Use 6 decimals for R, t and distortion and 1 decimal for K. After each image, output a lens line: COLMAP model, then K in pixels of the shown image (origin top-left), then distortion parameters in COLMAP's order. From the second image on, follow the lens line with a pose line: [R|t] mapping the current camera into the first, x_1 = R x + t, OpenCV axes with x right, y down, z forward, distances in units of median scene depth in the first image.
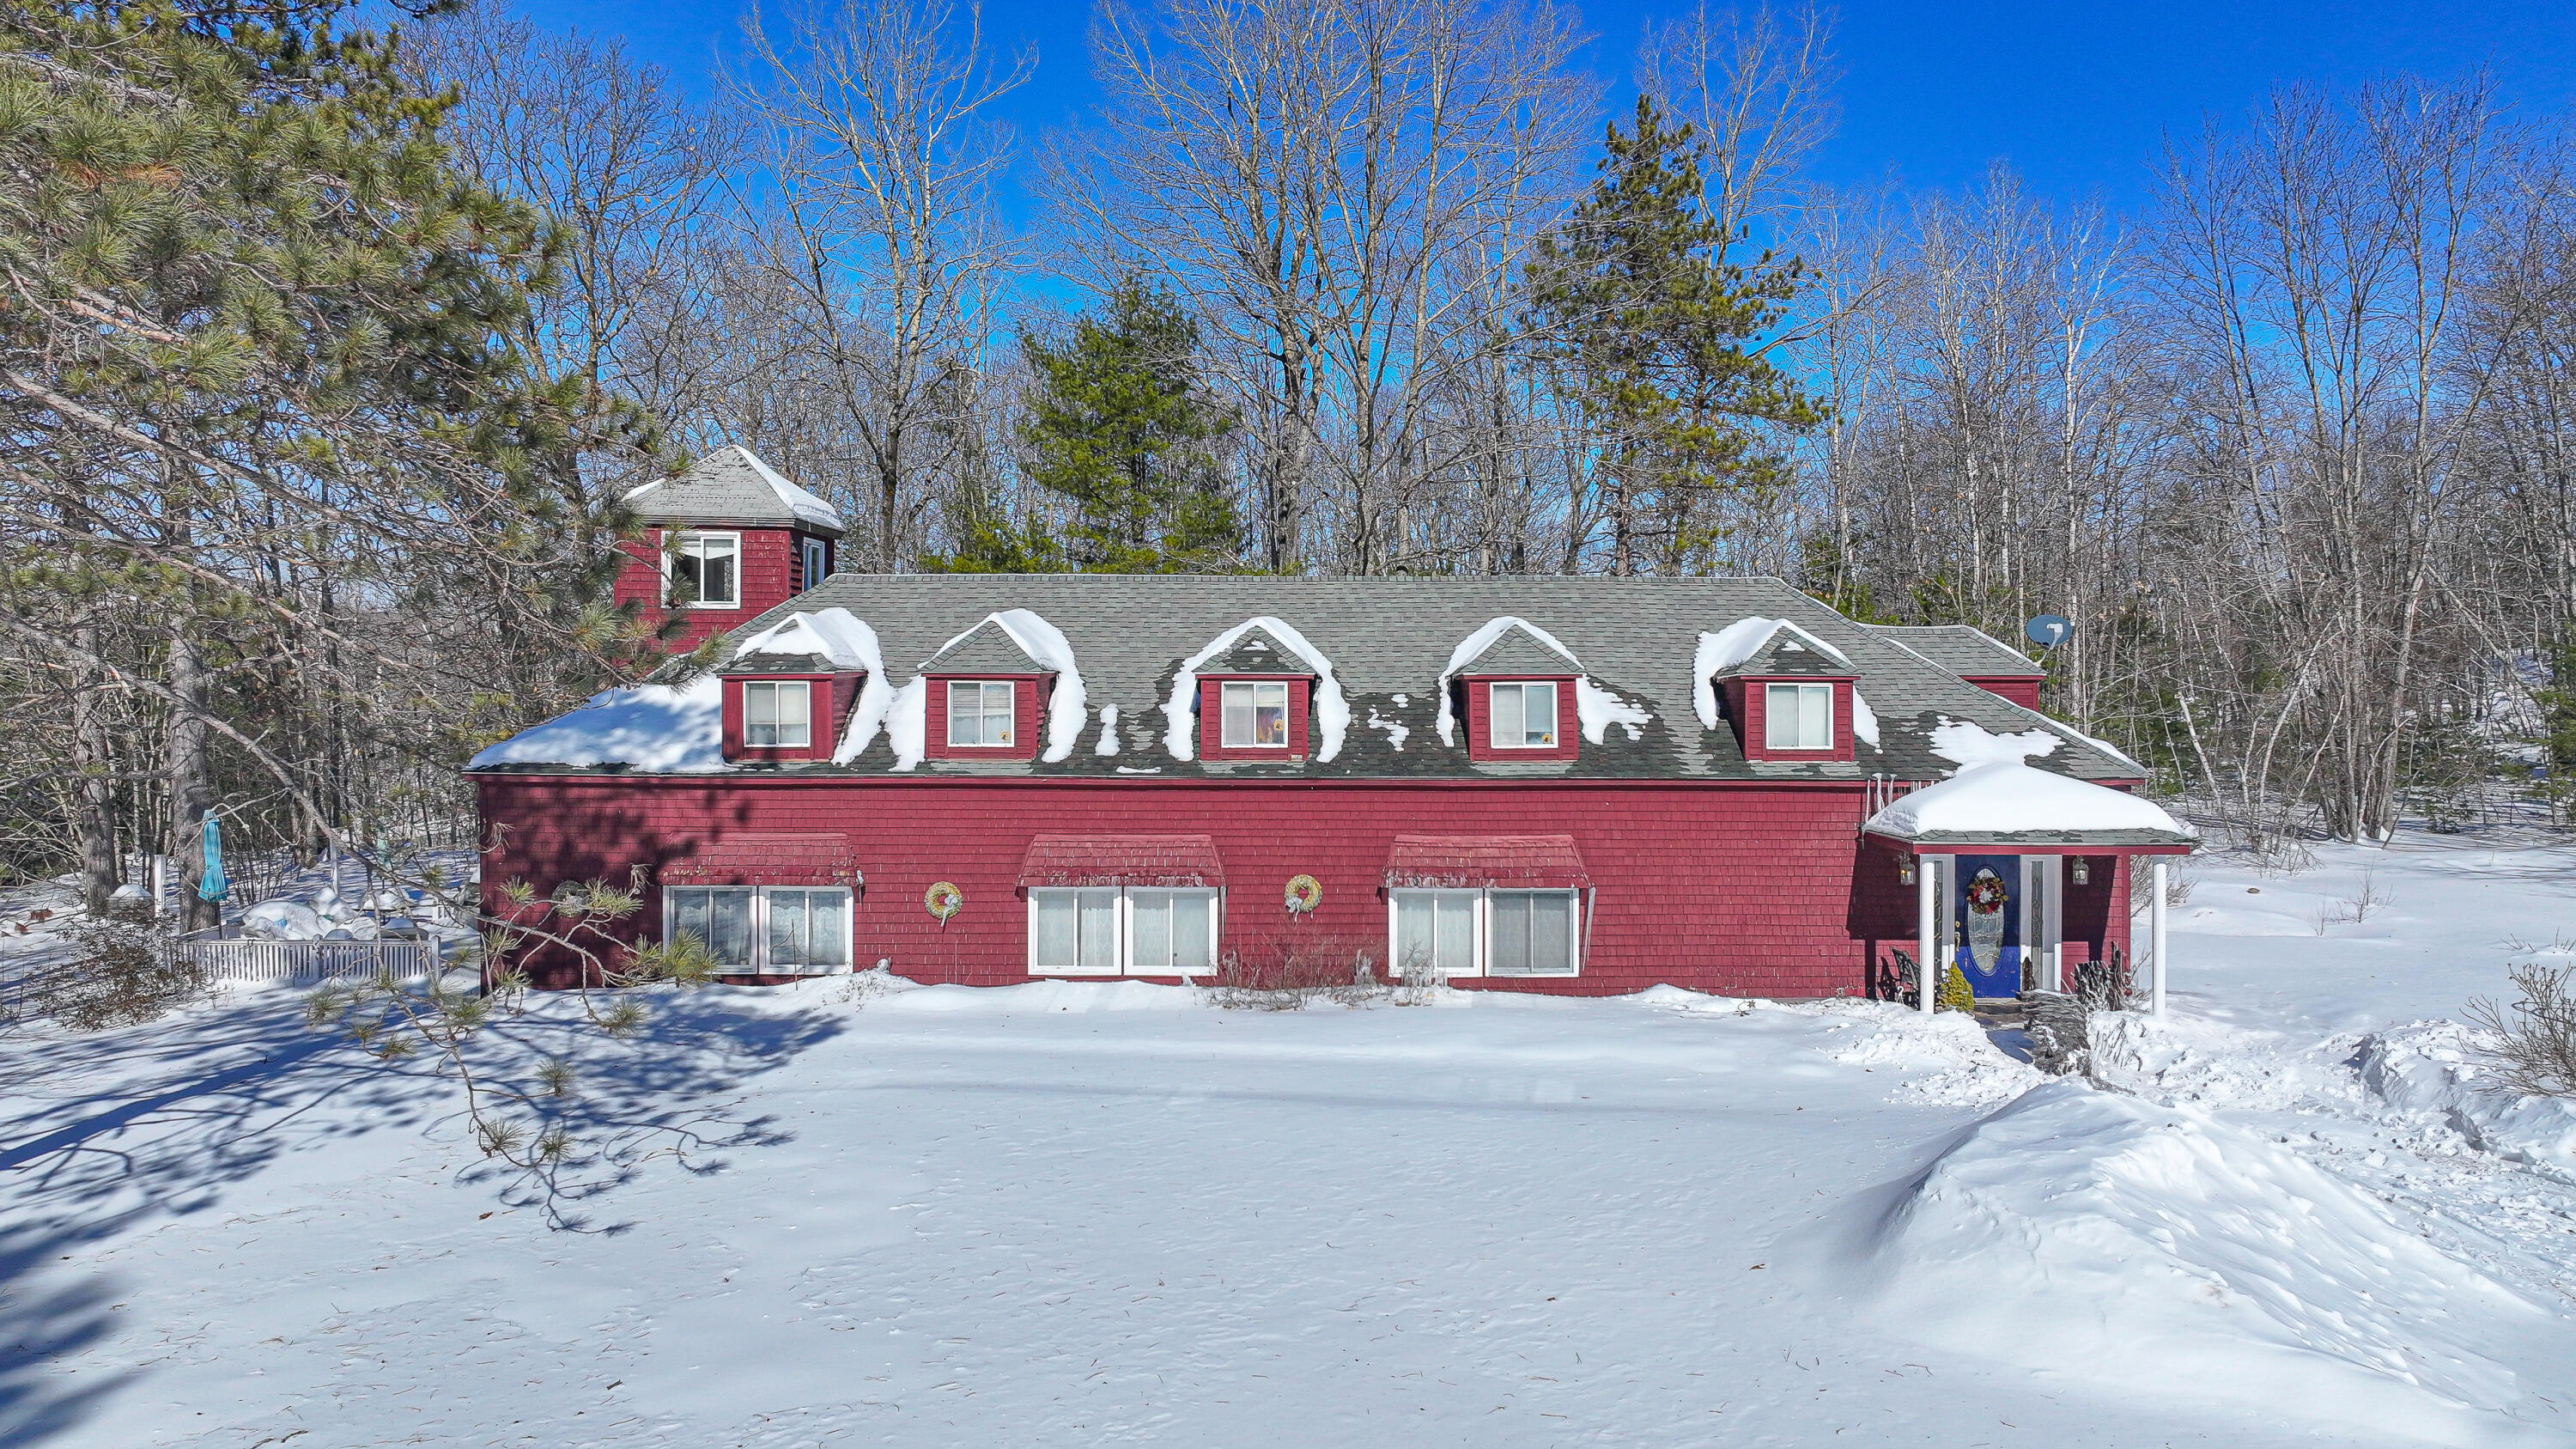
lens RADIAL K [[1865.4, 0, 1288.0], [0, 1865.4, 724.5], [0, 0, 1]] dist [0.001933, -0.001375]
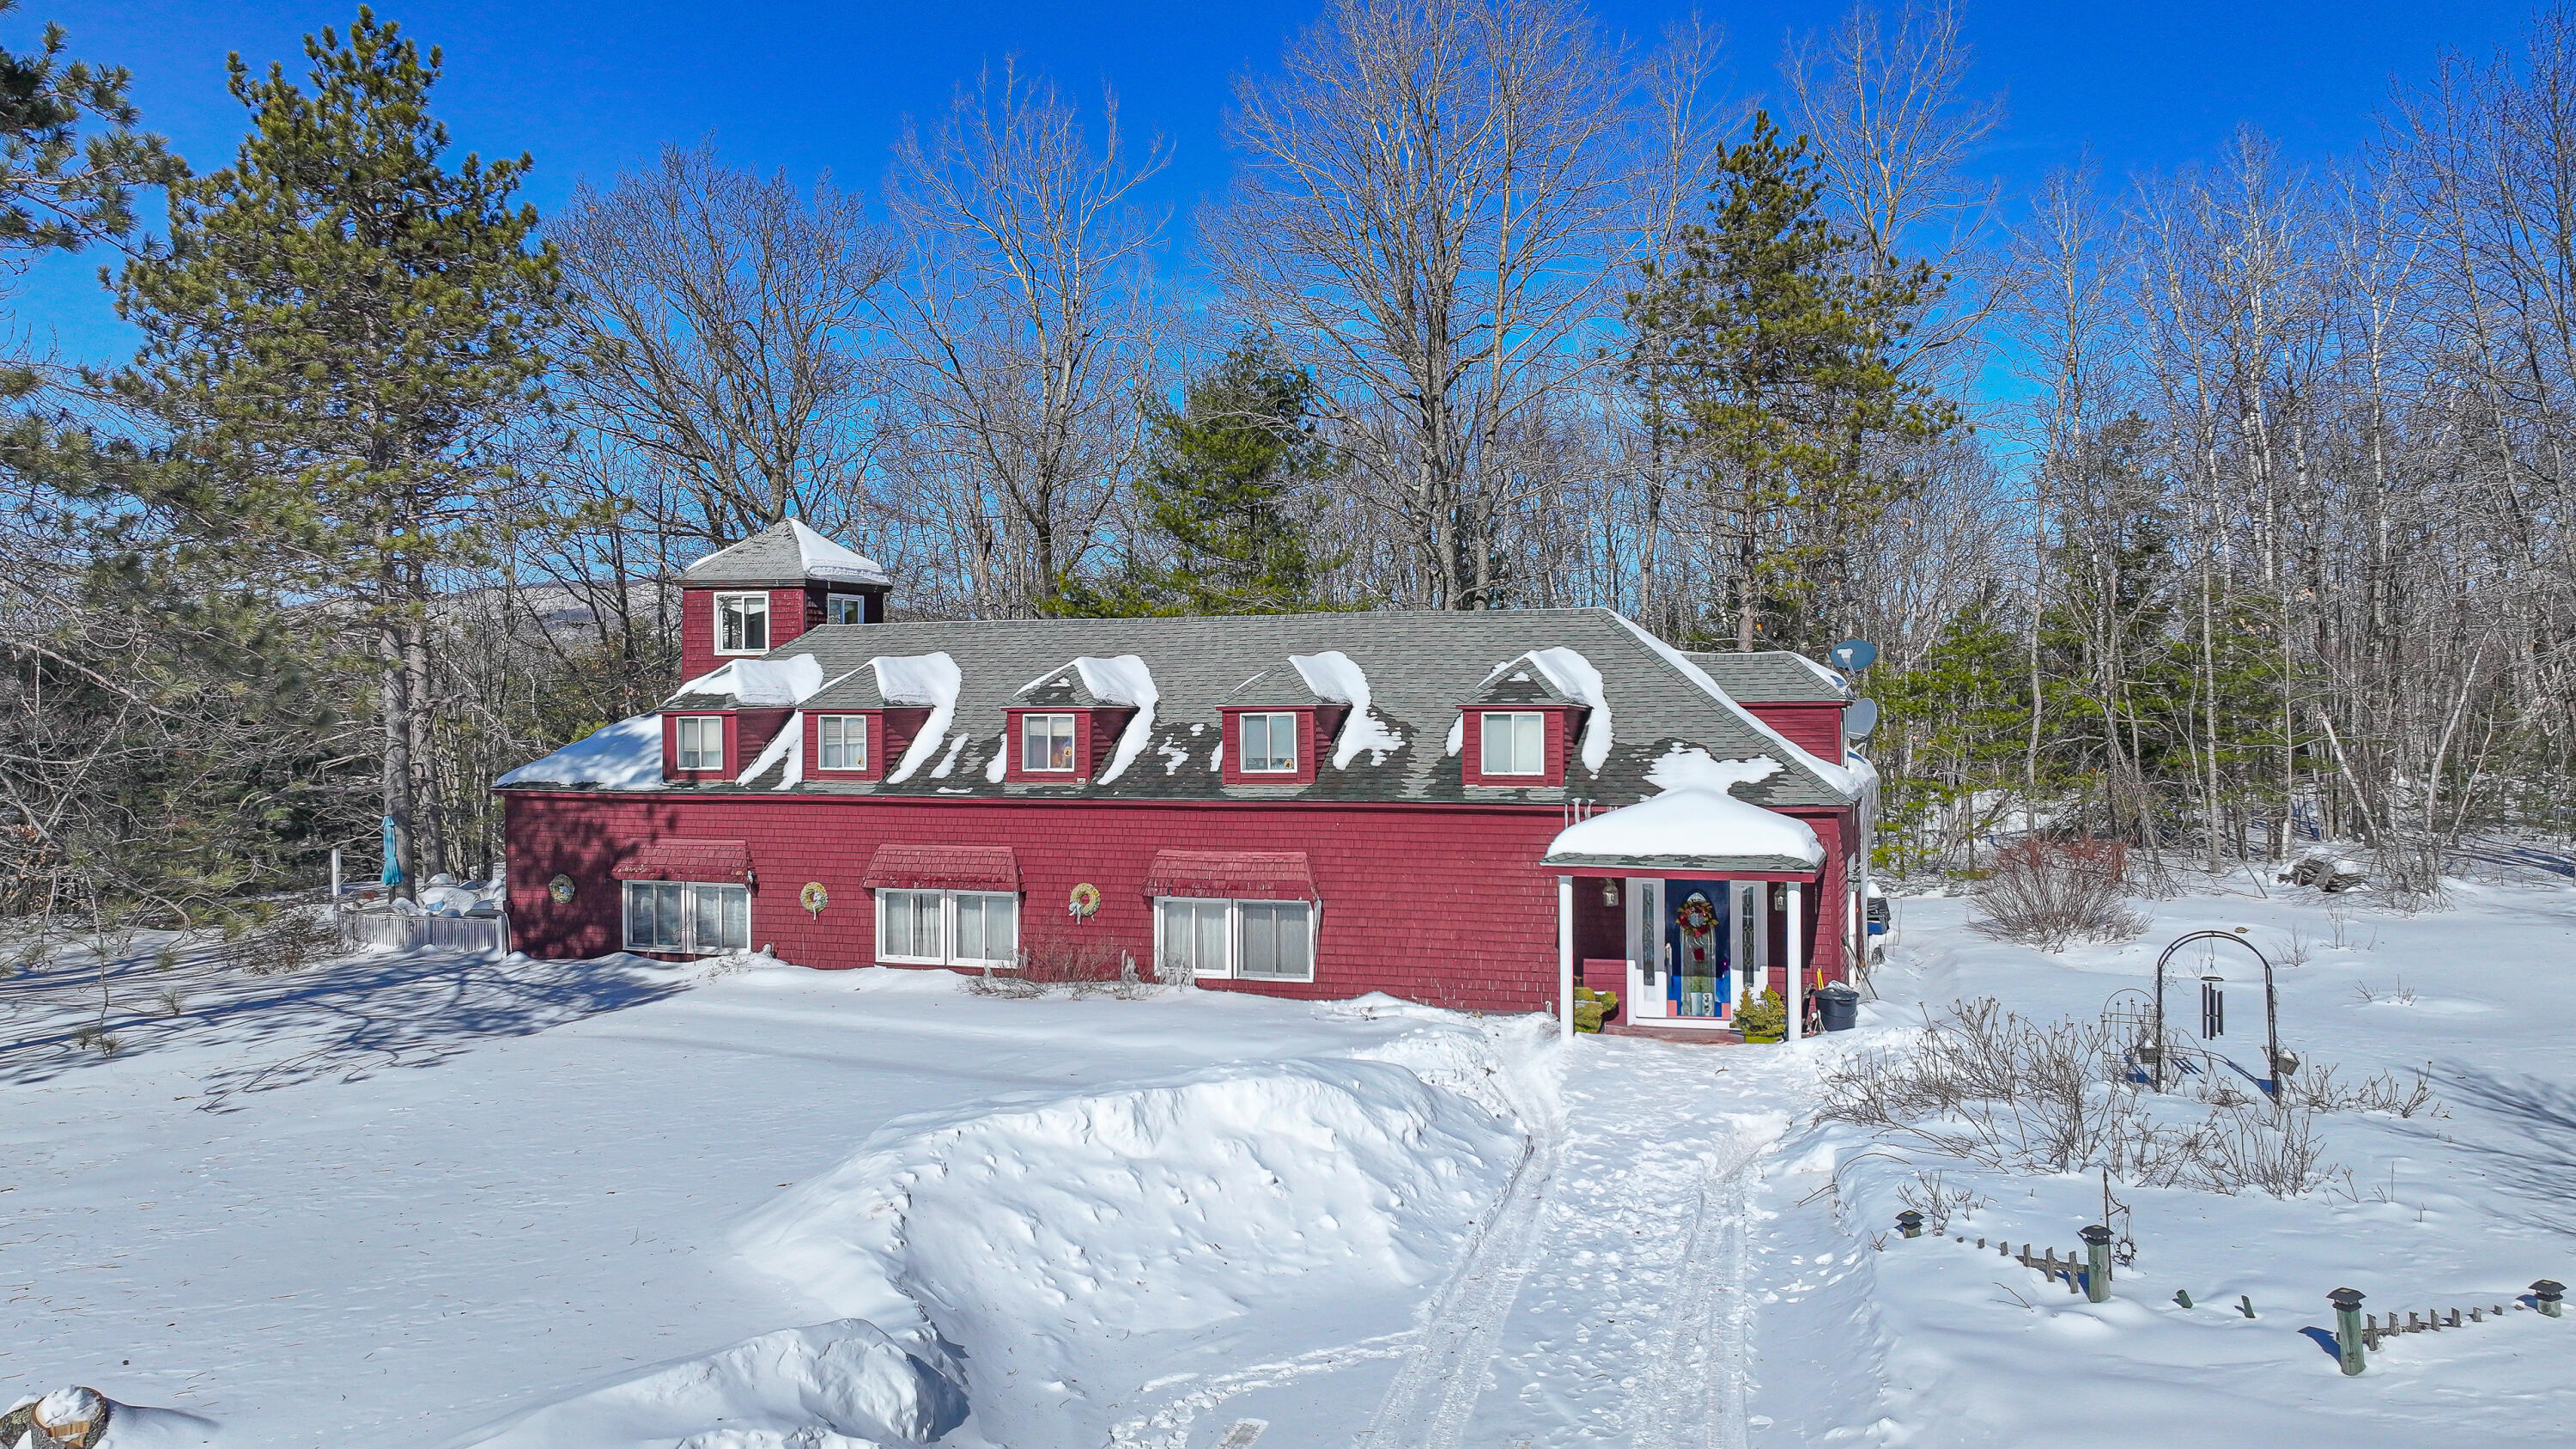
lens RADIAL K [[1903.2, 0, 1288.0], [0, 1903.2, 724.5], [0, 0, 1]] dist [0.000552, -0.000608]
pose [[0.939694, -0.004927, -0.341980, 0.523876], [0.001533, 0.999947, -0.010193, -0.004364], [0.342012, 0.009054, 0.939652, -0.052820]]
